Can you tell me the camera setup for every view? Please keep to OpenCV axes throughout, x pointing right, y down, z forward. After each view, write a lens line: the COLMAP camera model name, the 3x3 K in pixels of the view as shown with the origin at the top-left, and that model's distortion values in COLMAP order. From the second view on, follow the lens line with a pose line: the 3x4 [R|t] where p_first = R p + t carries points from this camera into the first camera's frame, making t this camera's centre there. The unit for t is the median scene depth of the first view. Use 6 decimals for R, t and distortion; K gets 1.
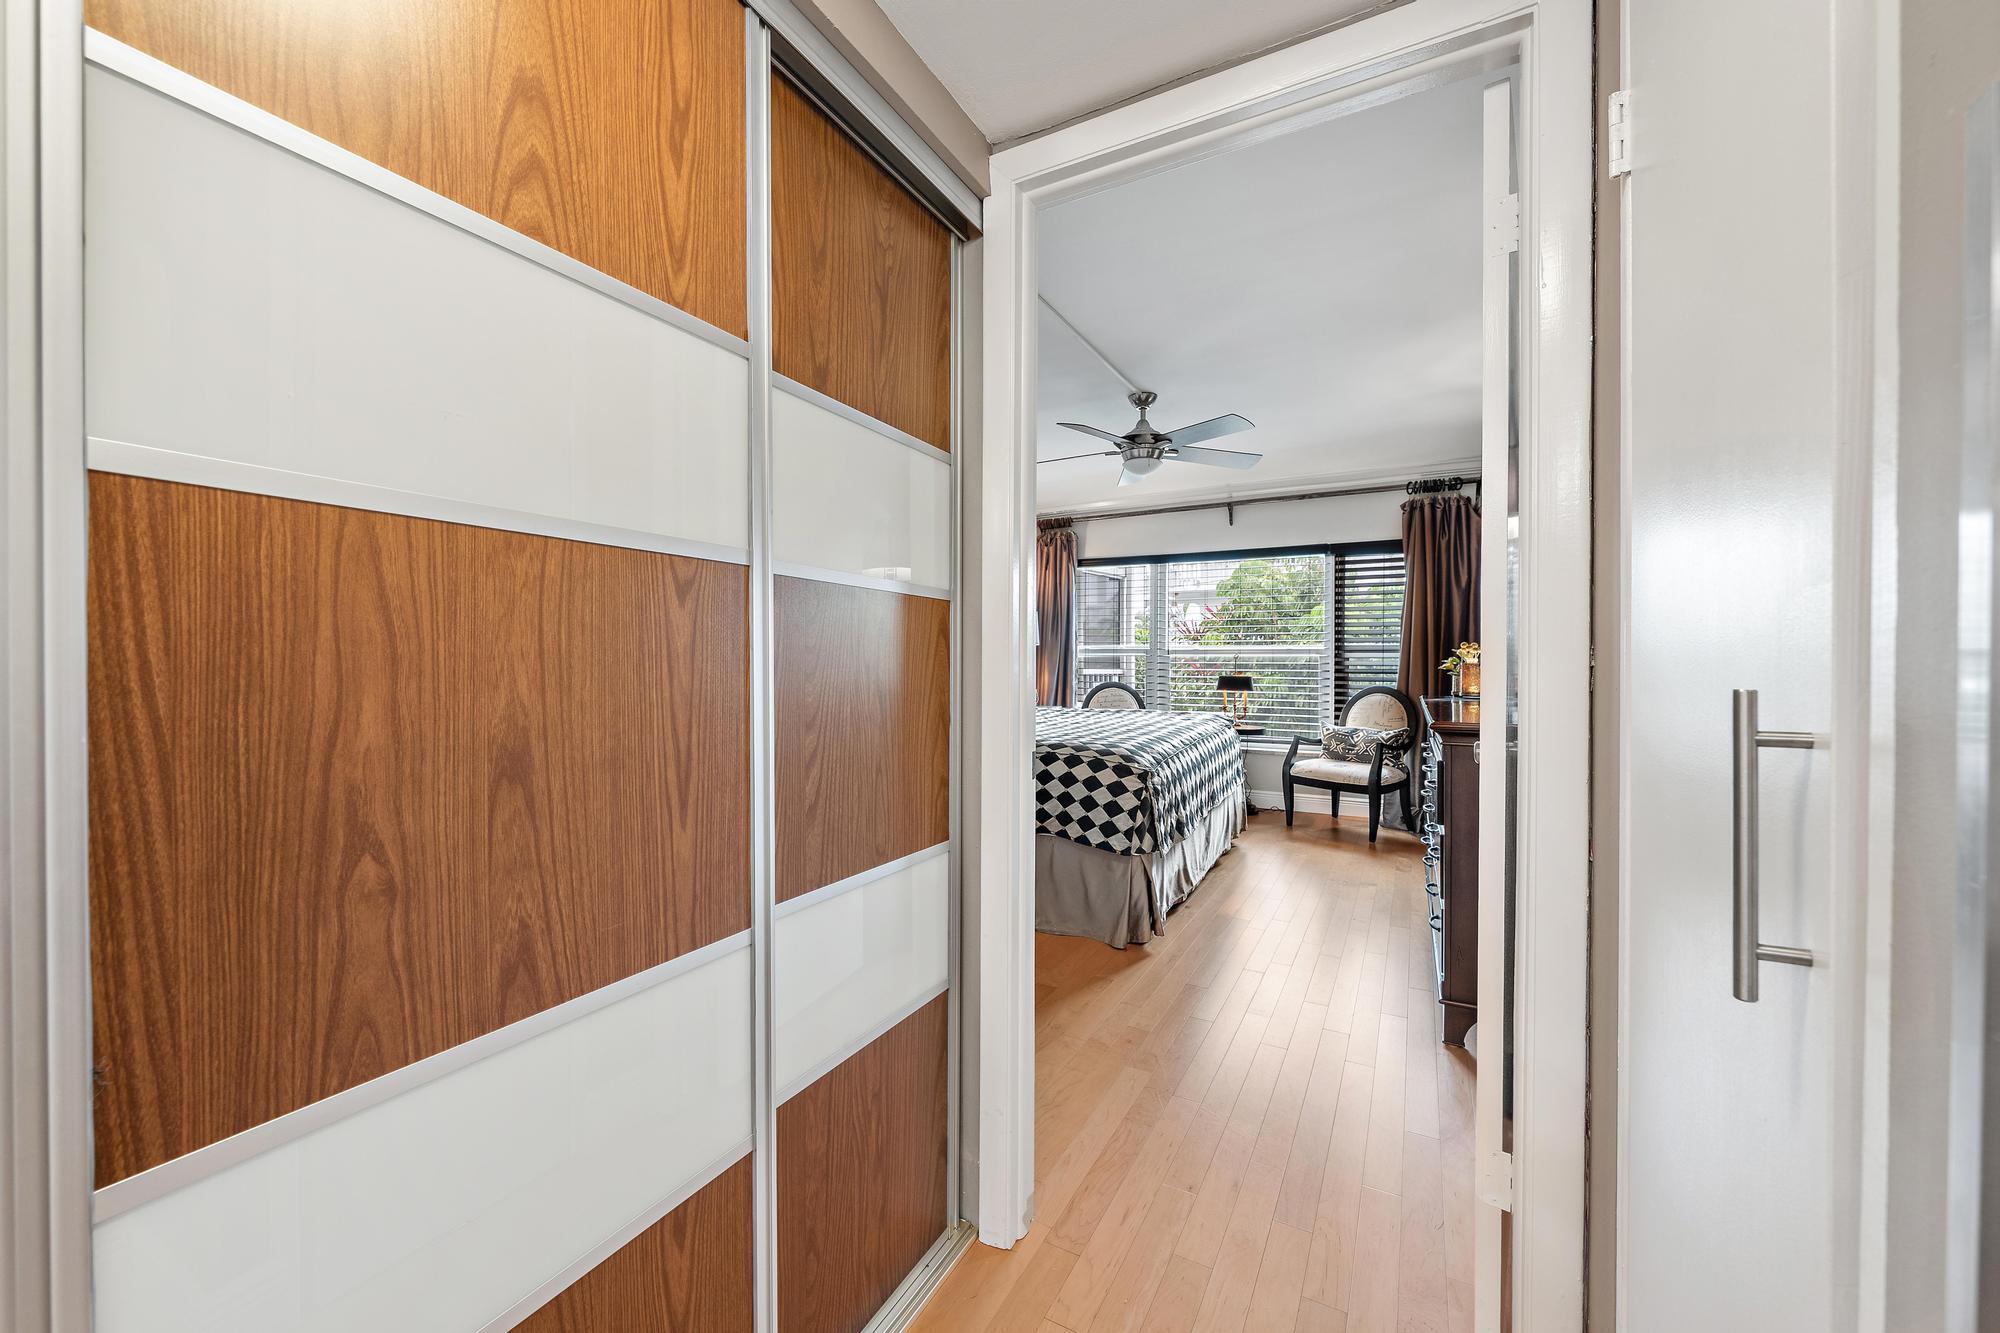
lens RADIAL K [[765.9, 0, 995.2], [0, 765.9, 658.3], [0, 0, 1]] dist [-0.000541, -0.000239]
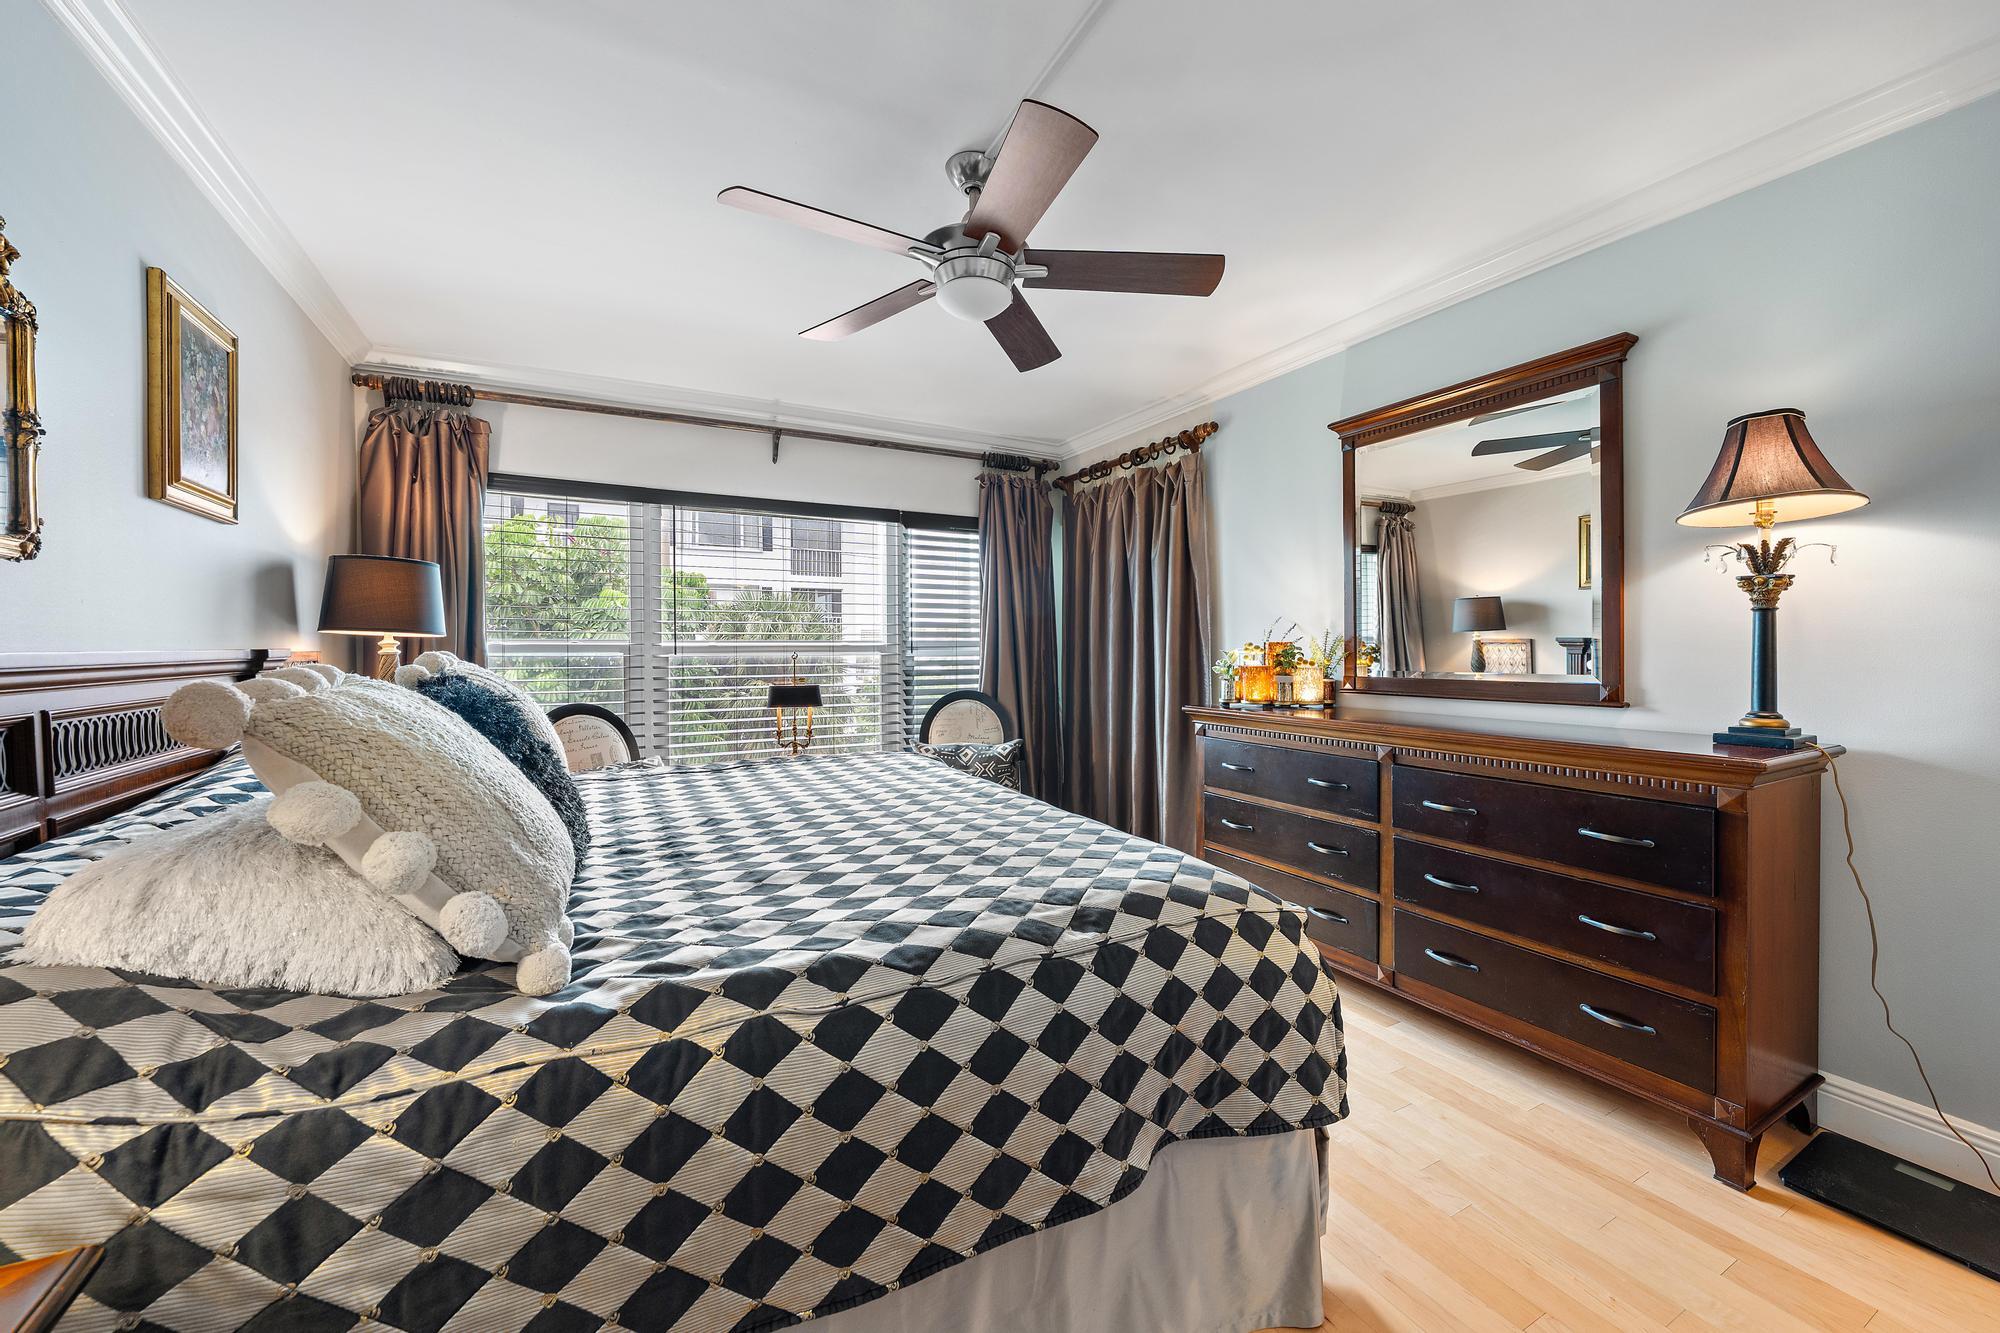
lens RADIAL K [[765.9, 0, 1011.4], [0, 765.9, 650.3], [0, 0, 1]] dist [-0.000541, -0.000239]
pose [[0.519505, -0.008713, 0.854423, -0.167022], [0.011382, 0.999930, 0.003277, -0.007666], [-0.854392, 0.008022, 0.519568, 0.480110]]
